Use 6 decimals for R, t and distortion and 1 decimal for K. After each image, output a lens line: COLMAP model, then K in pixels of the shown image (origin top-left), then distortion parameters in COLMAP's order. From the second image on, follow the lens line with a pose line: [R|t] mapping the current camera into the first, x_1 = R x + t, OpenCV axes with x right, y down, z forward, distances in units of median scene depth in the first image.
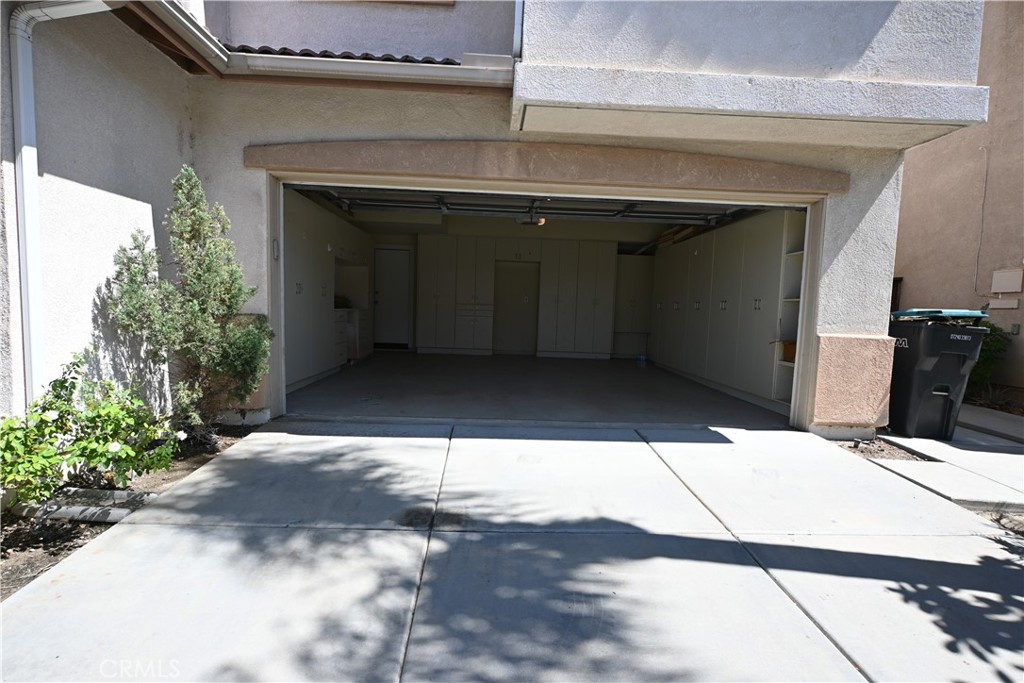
lens RADIAL K [[501.7, 0, 512.8], [0, 501.7, 342.1], [0, 0, 1]] dist [0.002472, 0.000468]
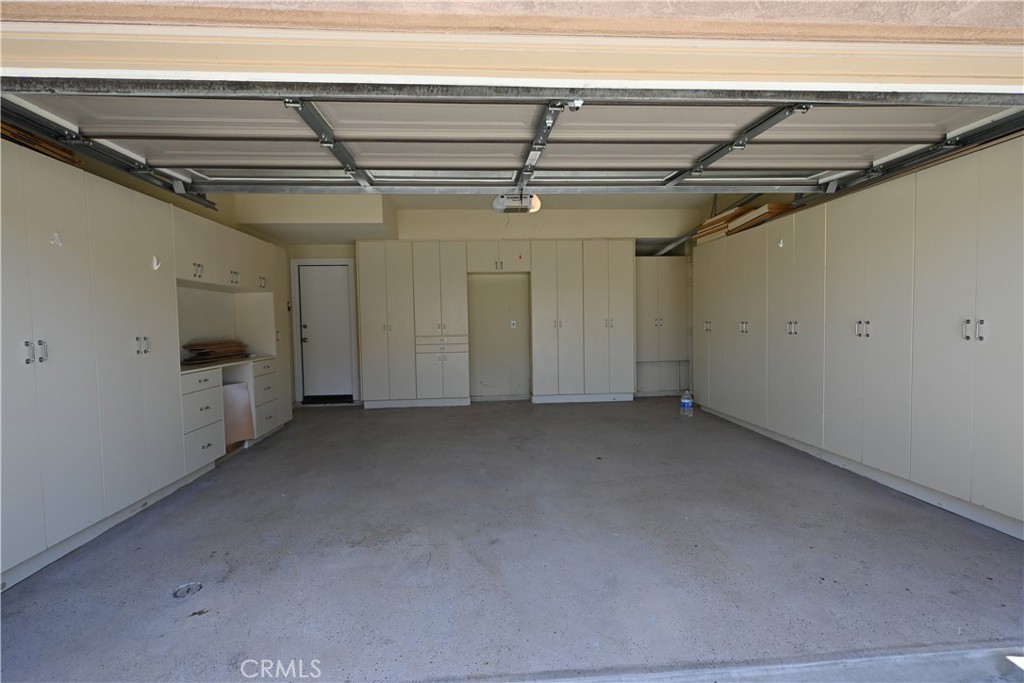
lens RADIAL K [[501.7, 0, 508.7], [0, 501.7, 341.9], [0, 0, 1]] dist [0.002472, 0.000468]
pose [[0.998185, -0.054194, 0.026251, -0.000598], [0.054841, 0.998193, -0.024576, -0.043928], [-0.024872, 0.025971, 0.999353, 0.284571]]
